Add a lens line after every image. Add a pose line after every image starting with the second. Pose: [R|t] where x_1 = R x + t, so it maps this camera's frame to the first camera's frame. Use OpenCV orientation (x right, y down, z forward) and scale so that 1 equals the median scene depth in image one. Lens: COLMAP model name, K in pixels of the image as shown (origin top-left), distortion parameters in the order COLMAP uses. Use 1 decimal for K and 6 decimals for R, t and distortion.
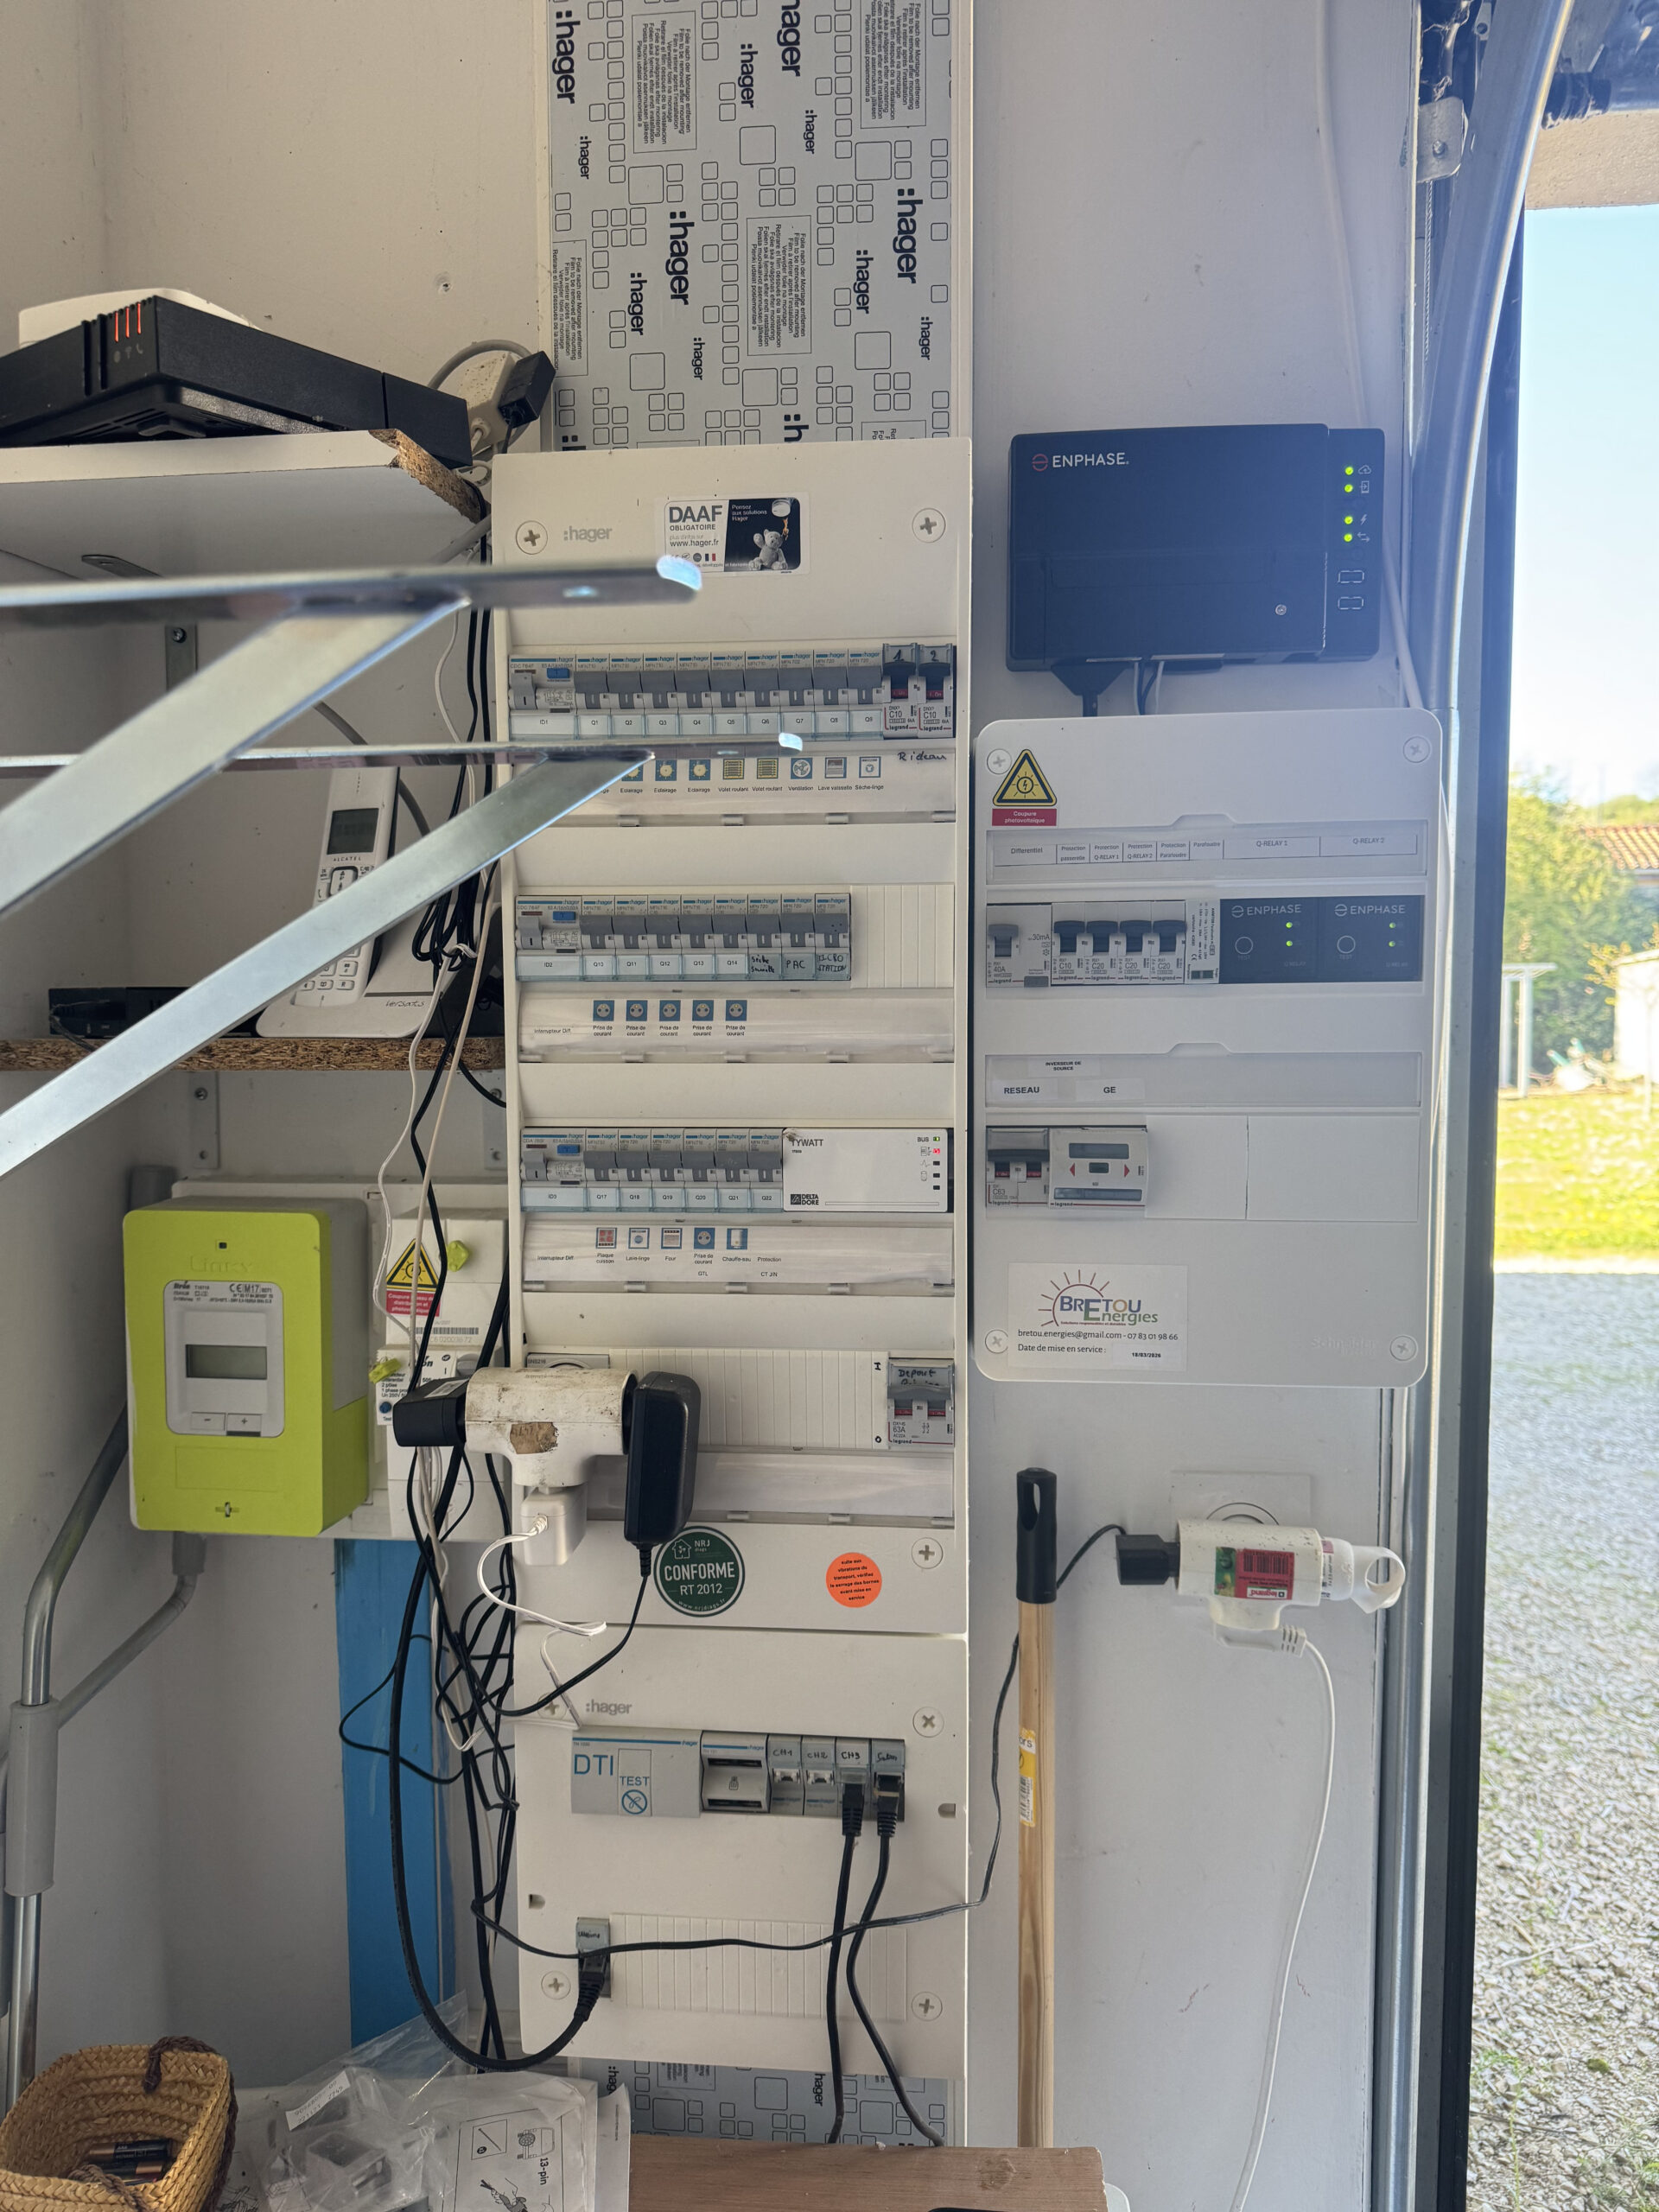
lens RADIAL K [[1569.9, 0, 829.5], [0, 1569.9, 1106.0], [0, 0, 1]] dist [0.151677, -0.347659]
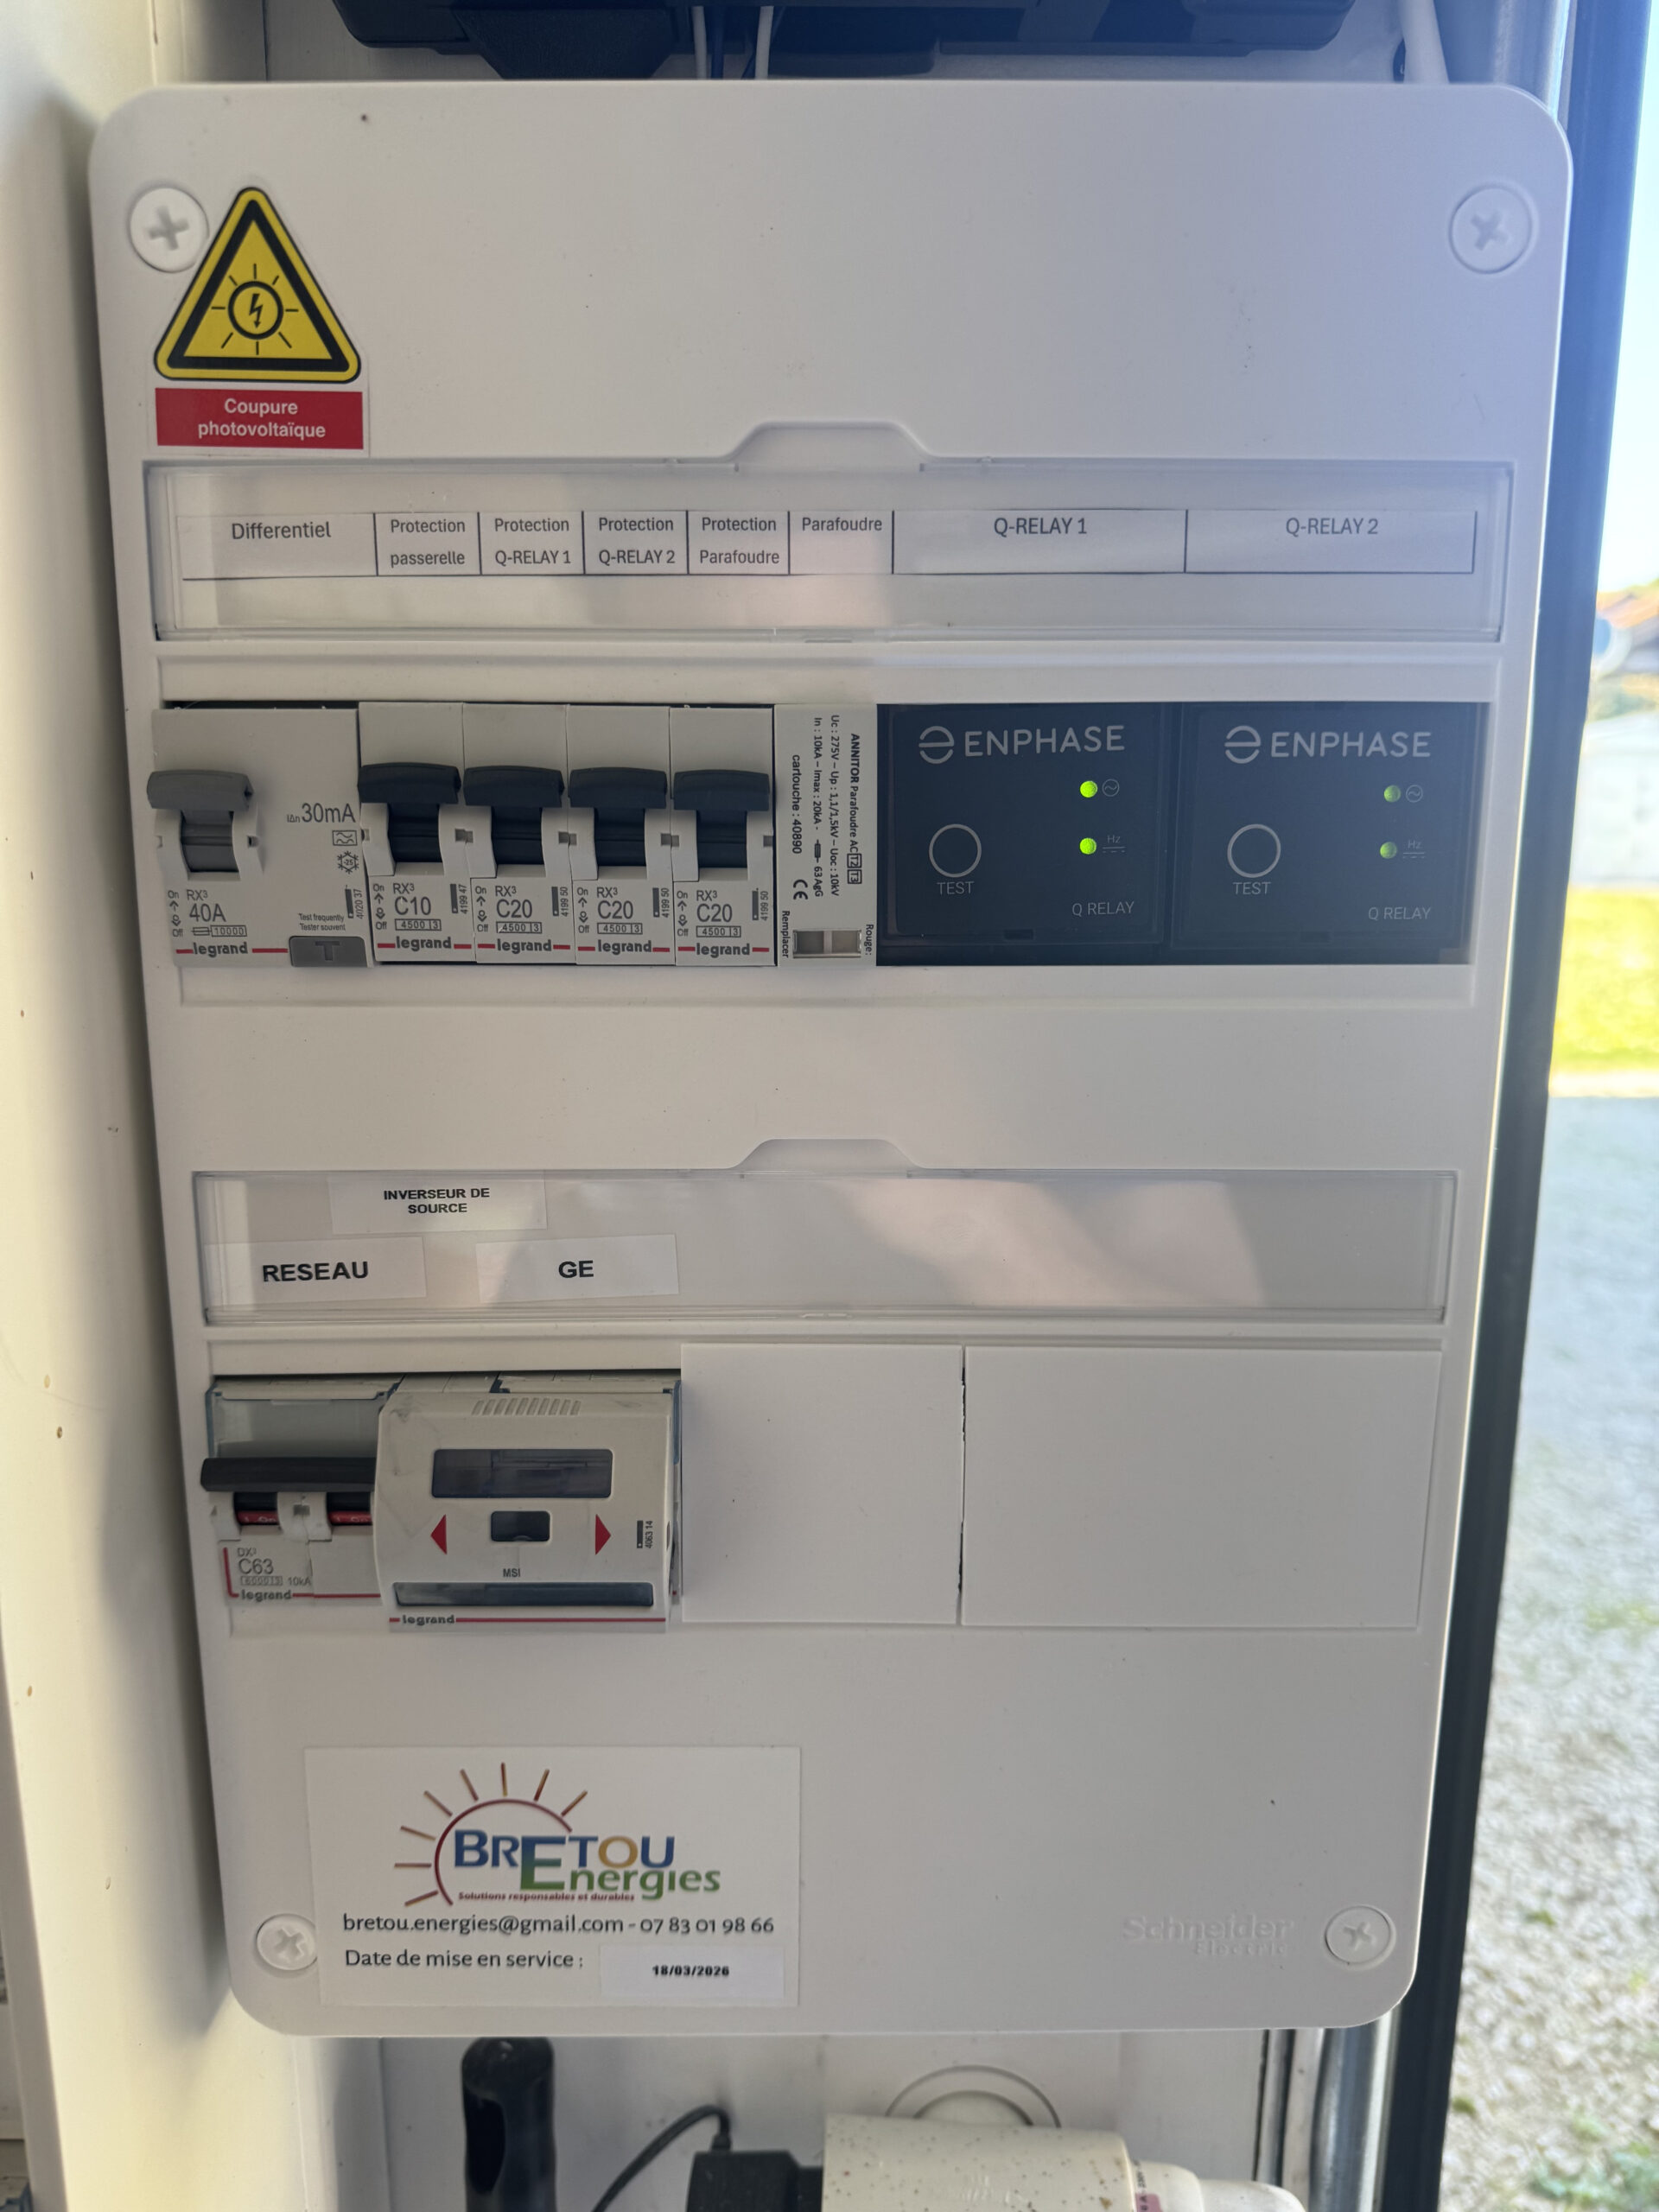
lens RADIAL K [[1569.9, 0, 829.5], [0, 1569.9, 1106.0], [0, 0, 1]] dist [0.151677, -0.347659]
pose [[0.994572, -0.009651, 0.103601, 0.200228], [-0.001928, 0.993808, 0.111090, -0.084603], [-0.104032, -0.110687, 0.988396, 0.669920]]
